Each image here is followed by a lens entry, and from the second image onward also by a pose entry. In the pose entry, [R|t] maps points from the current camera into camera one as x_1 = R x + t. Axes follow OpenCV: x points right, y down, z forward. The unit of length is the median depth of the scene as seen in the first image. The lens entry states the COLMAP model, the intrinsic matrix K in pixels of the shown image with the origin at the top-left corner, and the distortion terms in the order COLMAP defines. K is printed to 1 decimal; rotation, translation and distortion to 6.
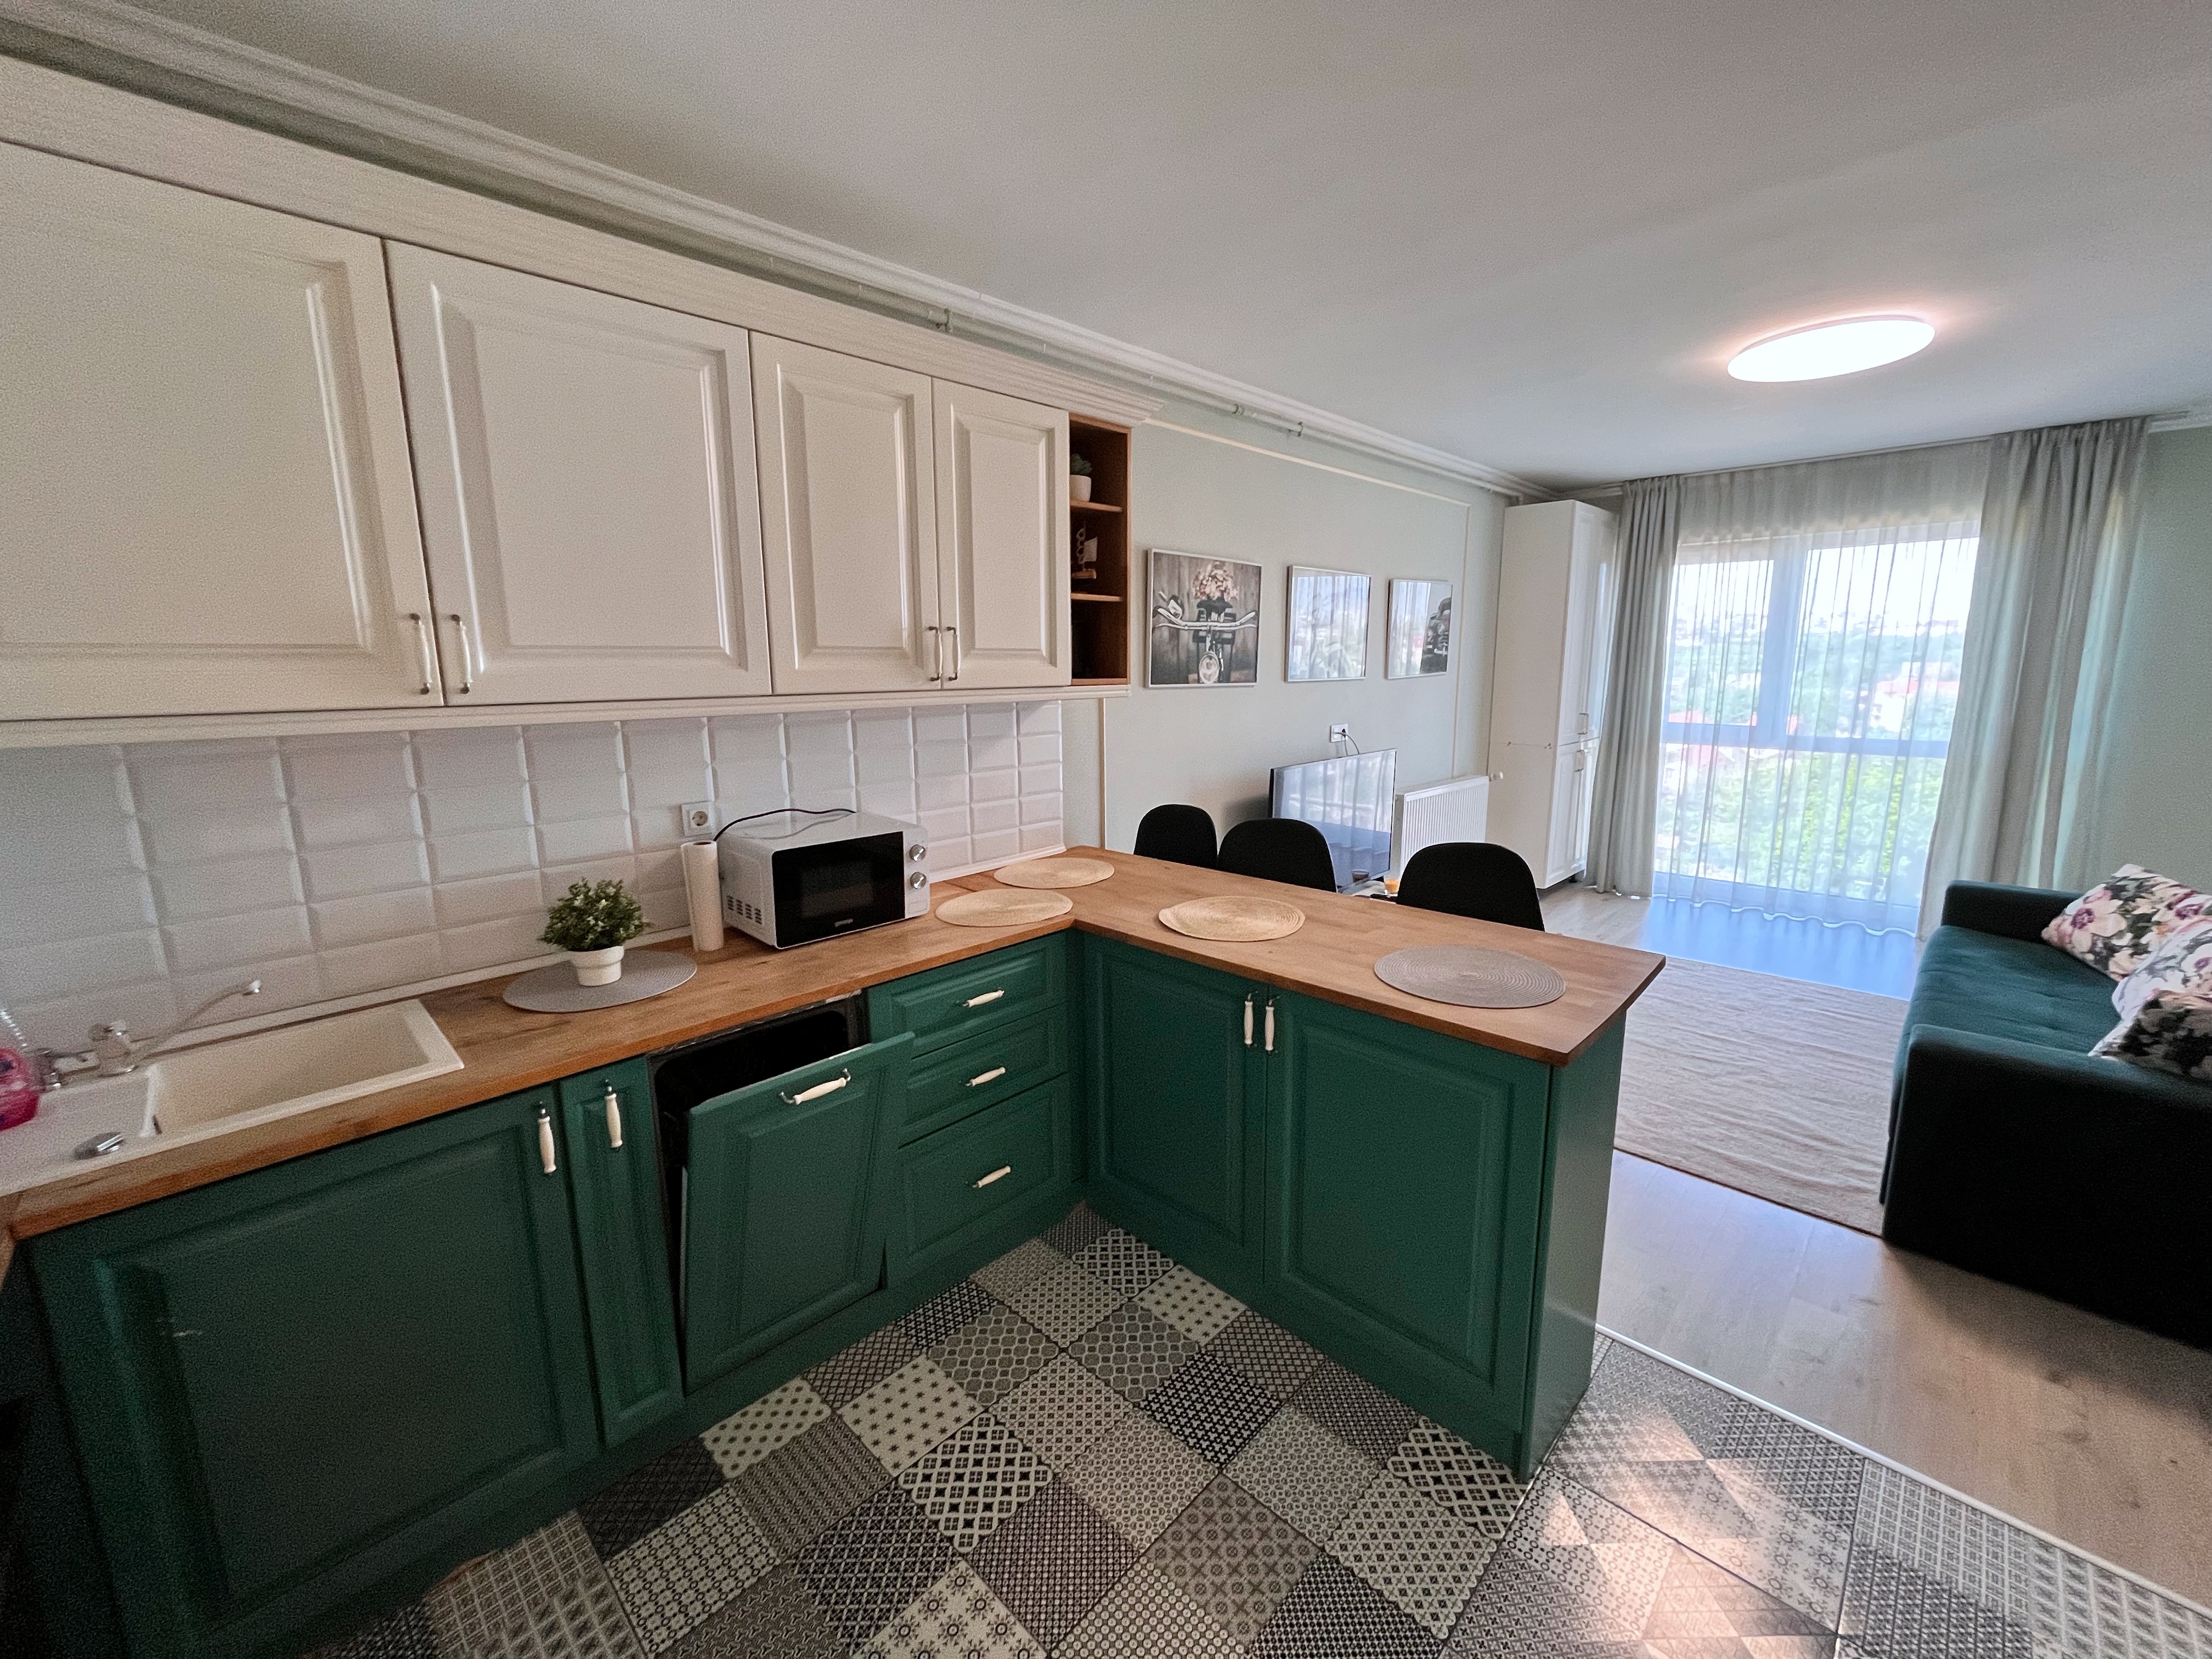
lens RADIAL K [[887.9, 0, 1101.3], [0, 887.9, 822.0], [0, 0, 1]] dist [-0.005994, -0.000453]
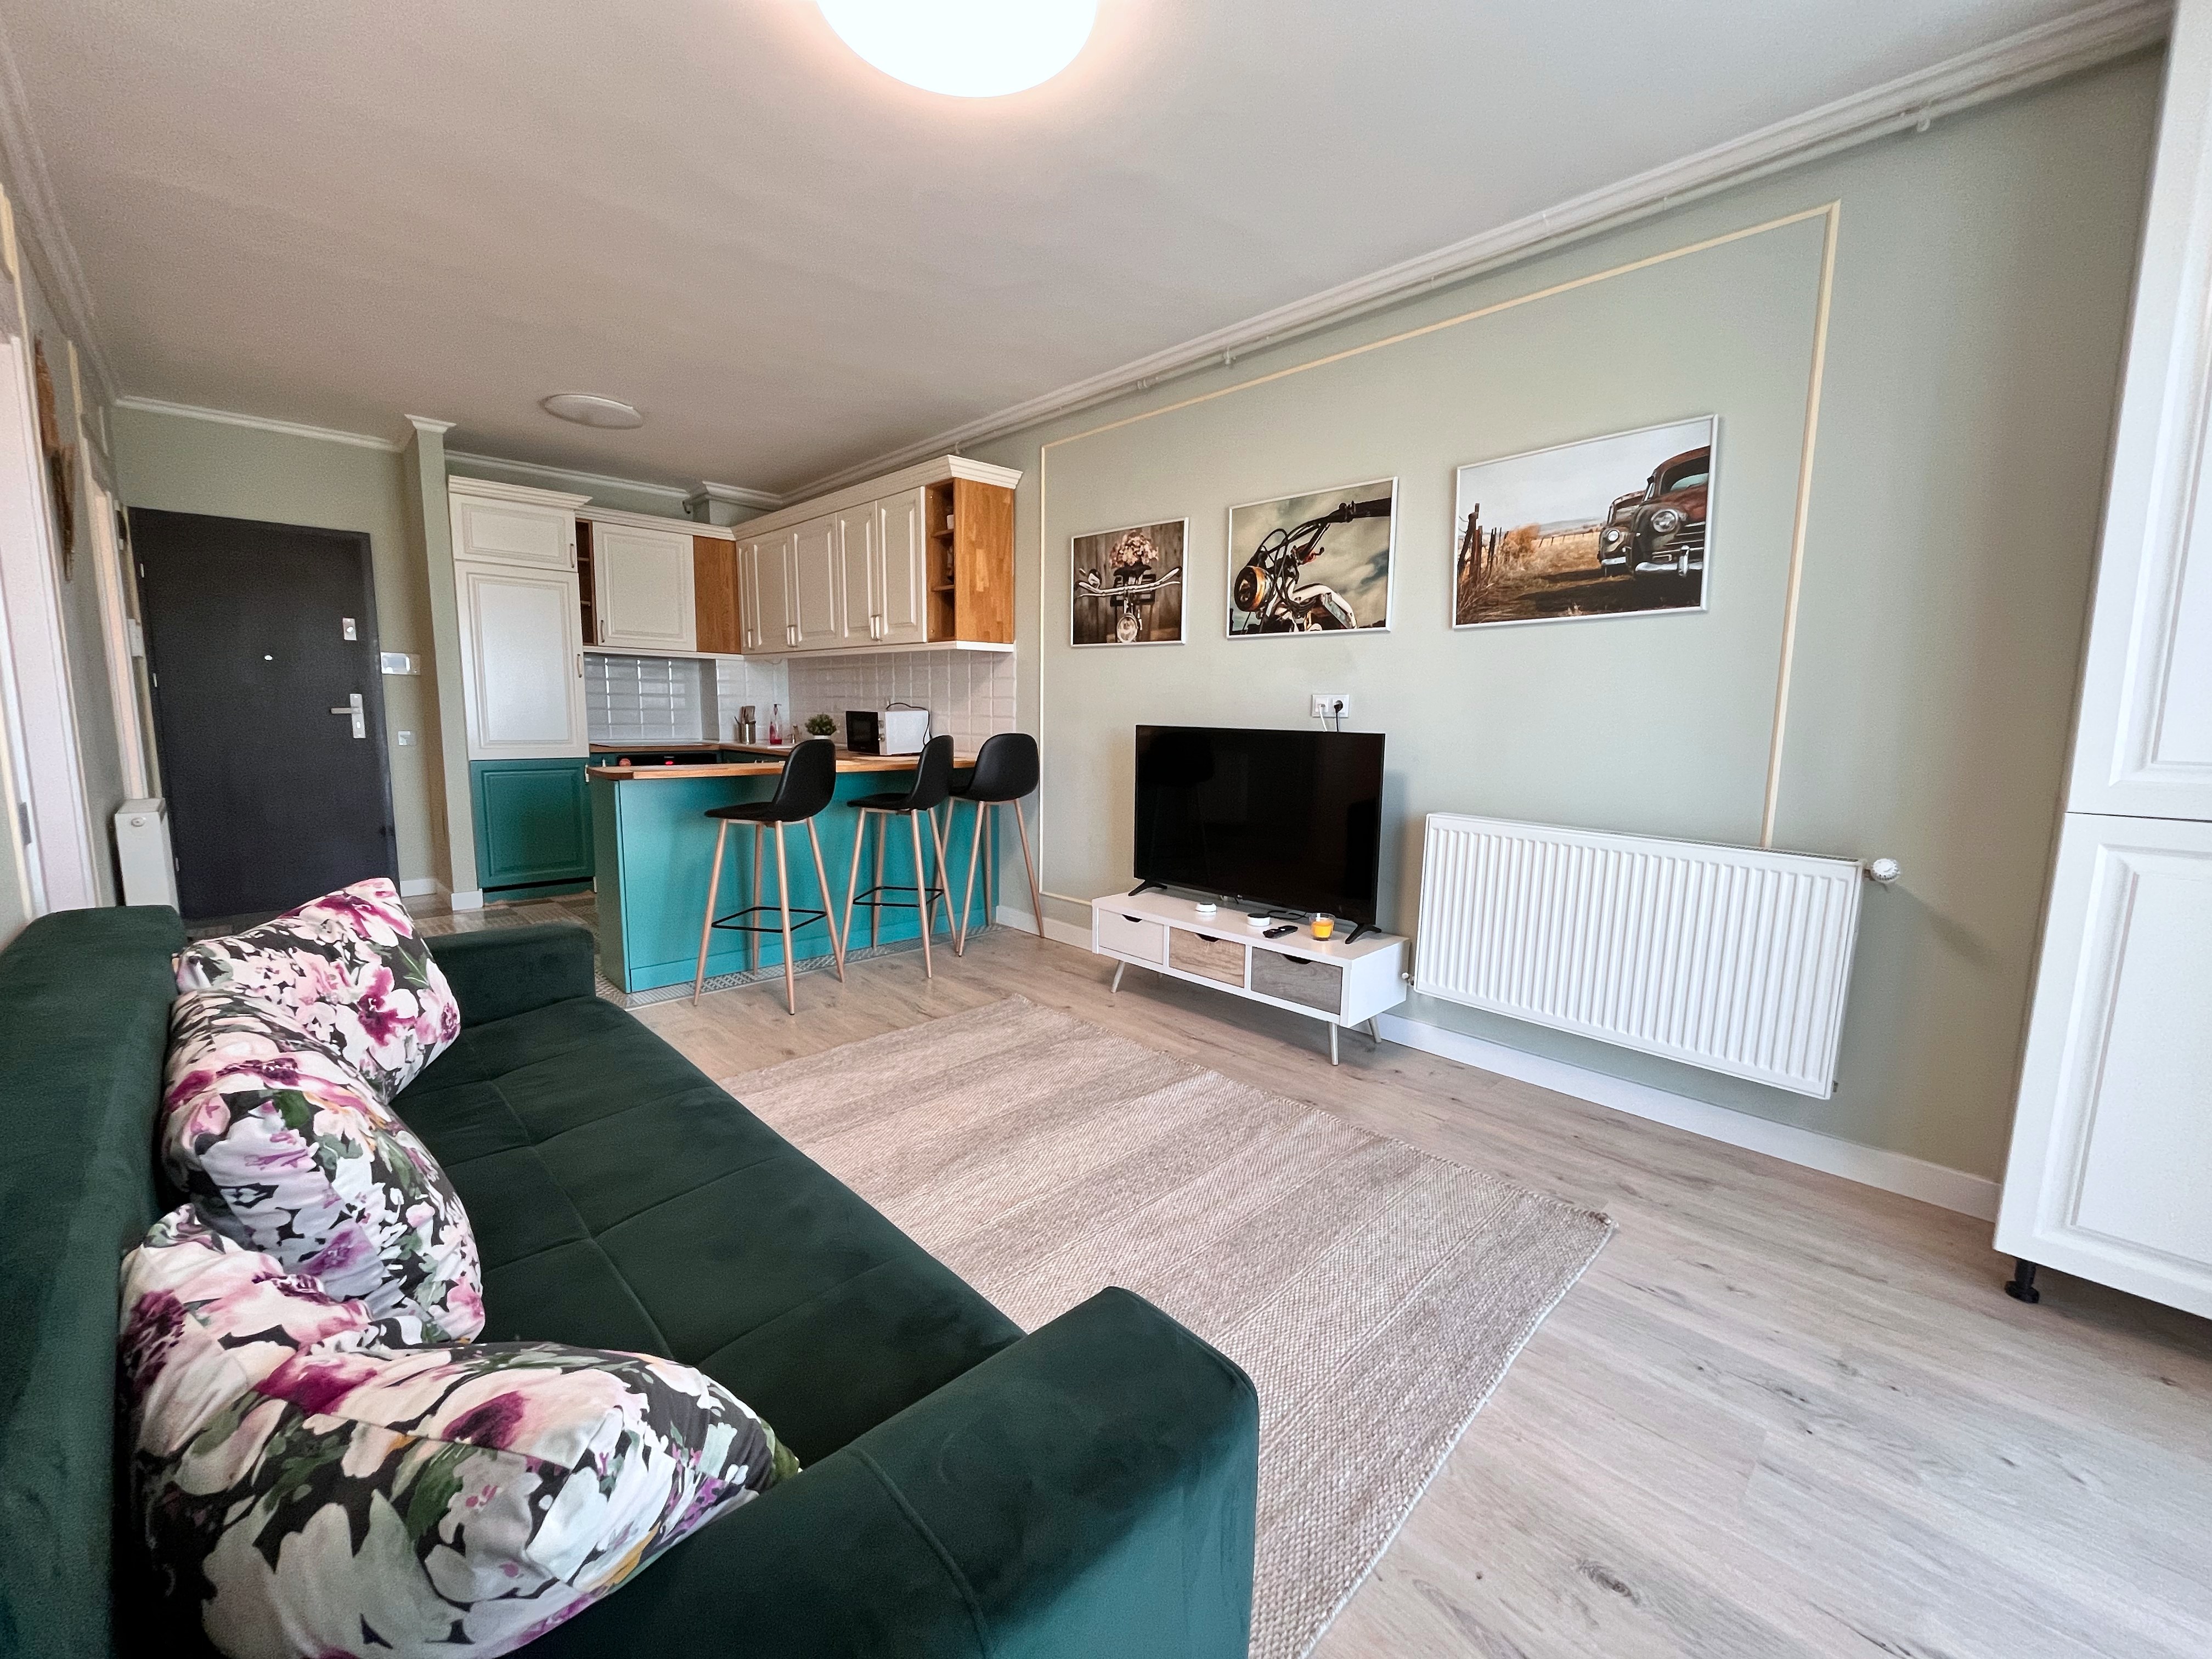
lens RADIAL K [[887.9, 0, 1106.9], [0, 887.9, 833.0], [0, 0, 1]] dist [-0.005994, -0.000453]
pose [[-0.018534, 0.153581, -0.987962, 1.250230], [-0.195018, 0.968598, 0.154229, -0.092894], [0.980625, 0.195529, 0.011999, 1.013971]]
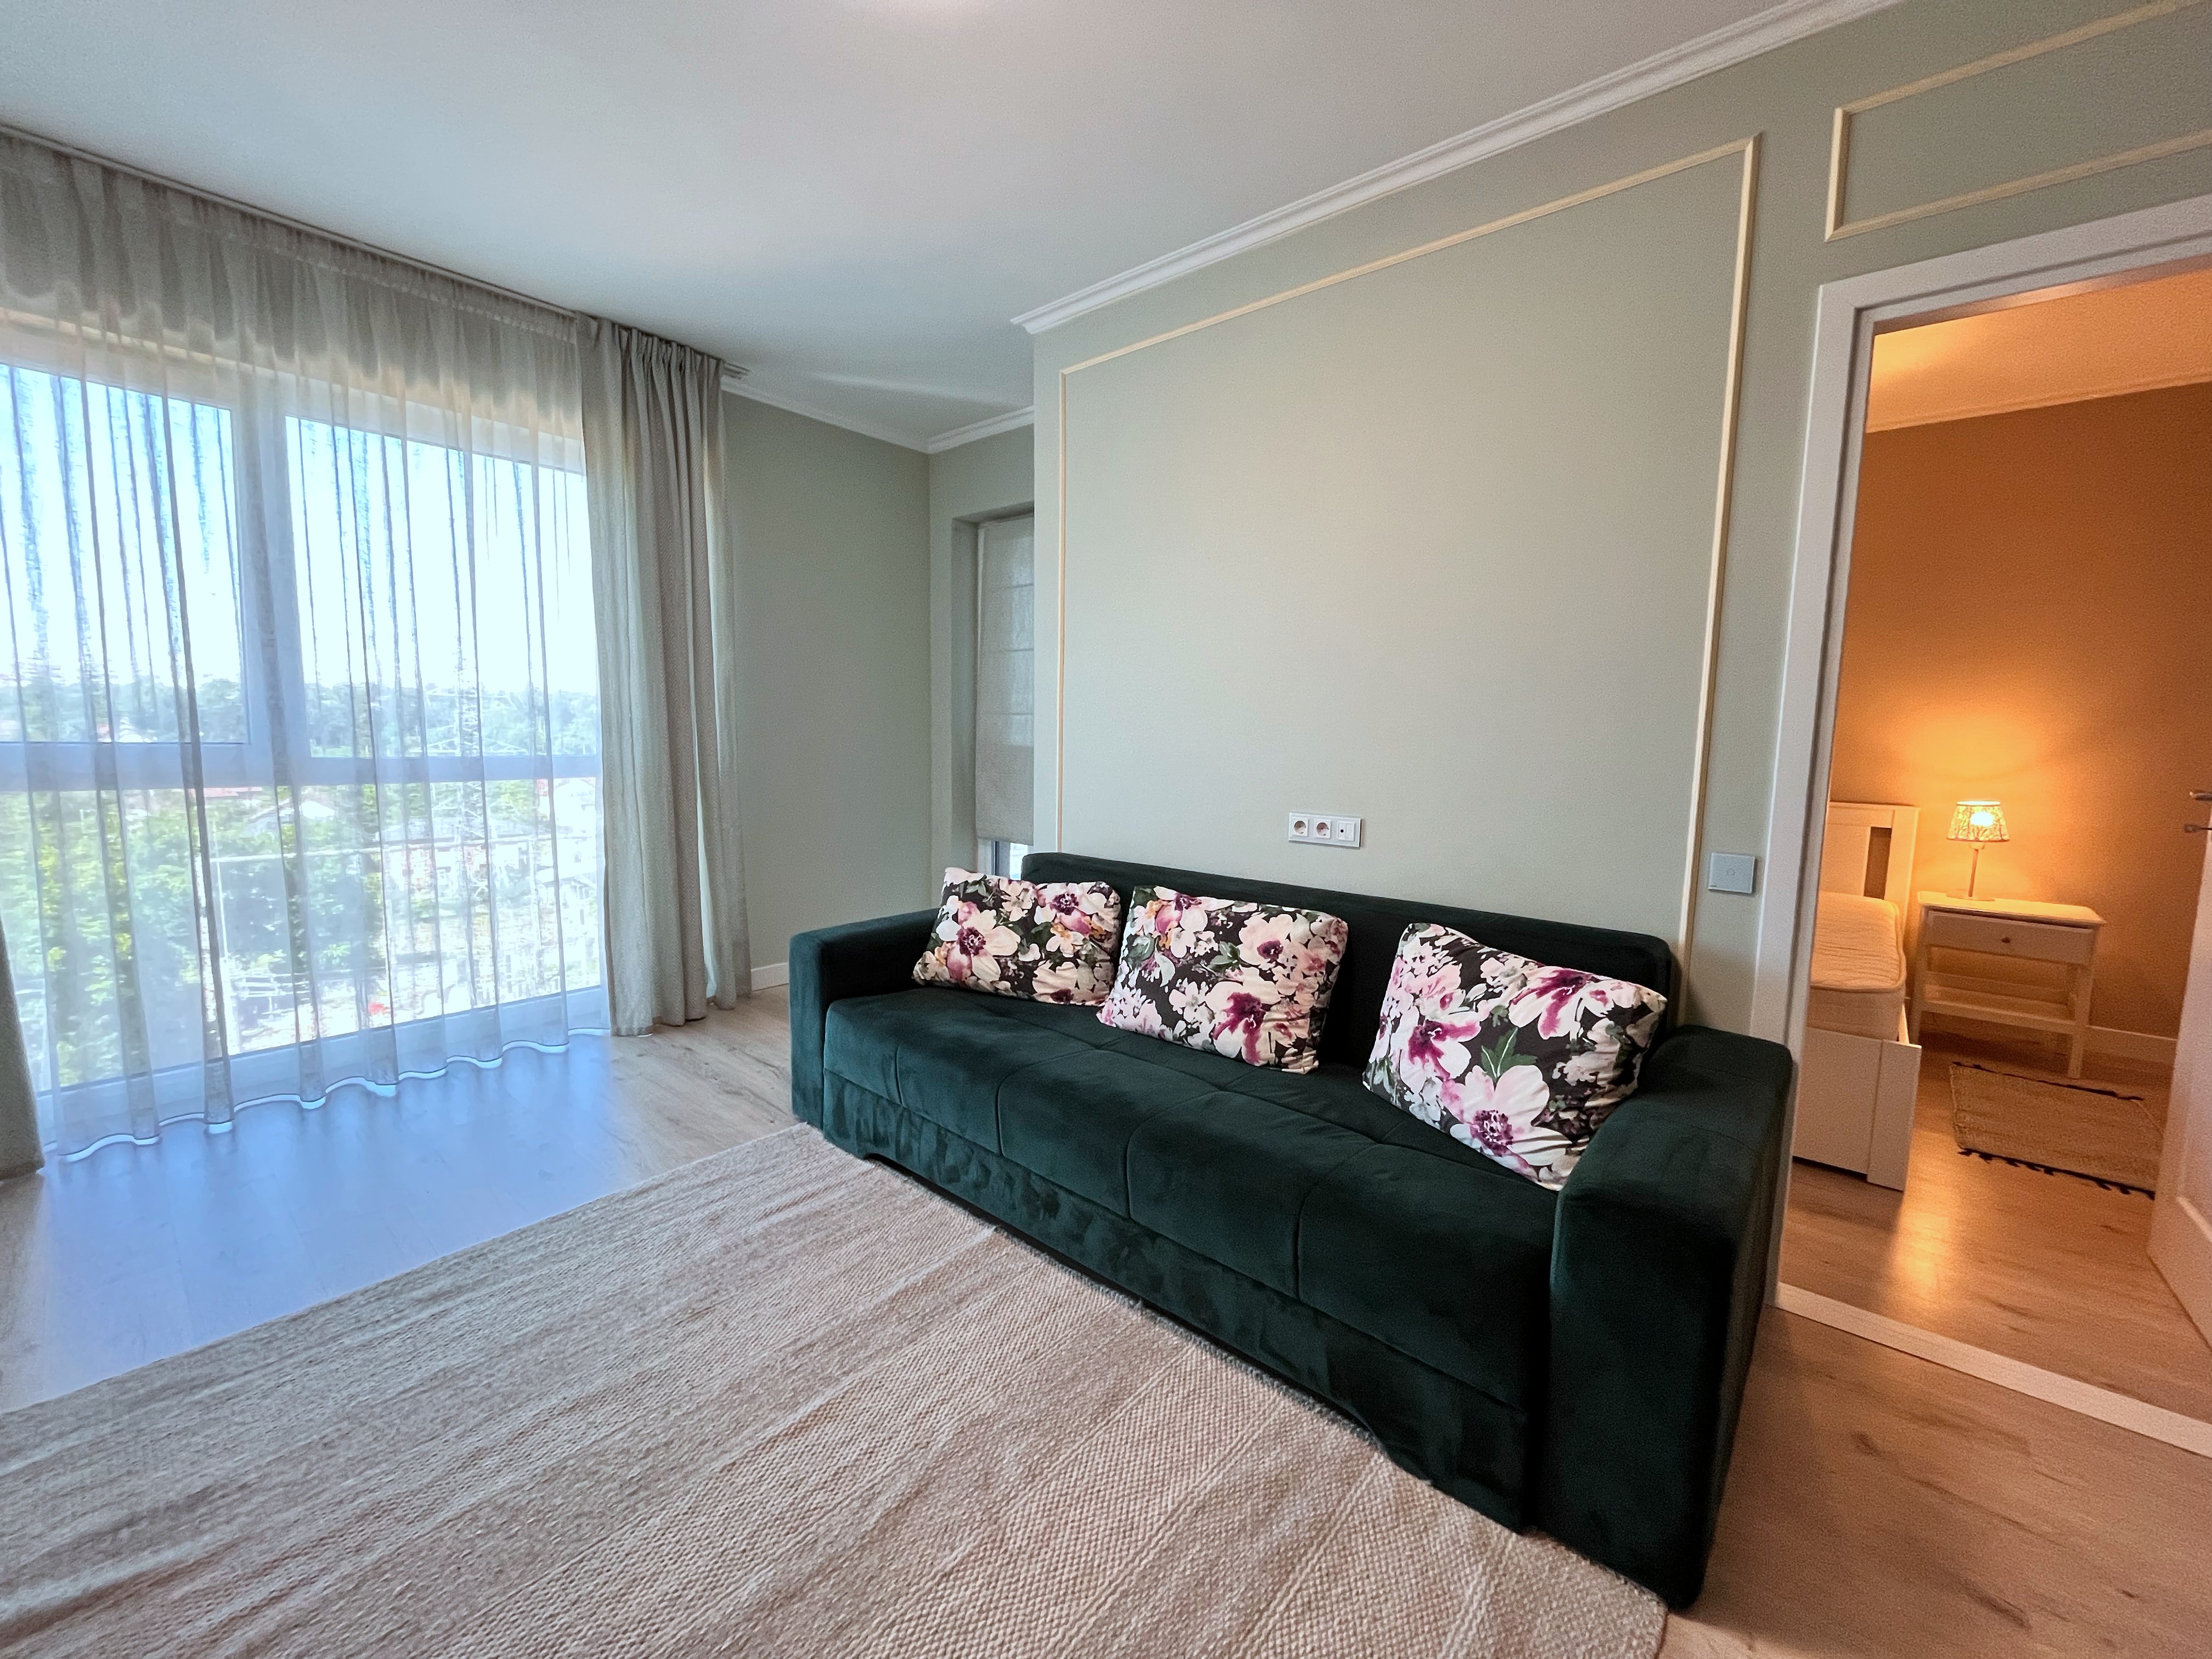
lens RADIAL K [[887.9, 0, 1109.3], [0, 887.9, 823.0], [0, 0, 1]] dist [-0.005994, -0.000453]
pose [[-0.080139, -0.095168, 0.992230, 0.293785], [0.157487, 0.981720, 0.106879, -0.058038], [-0.984264, 0.164828, -0.063686, 0.846930]]
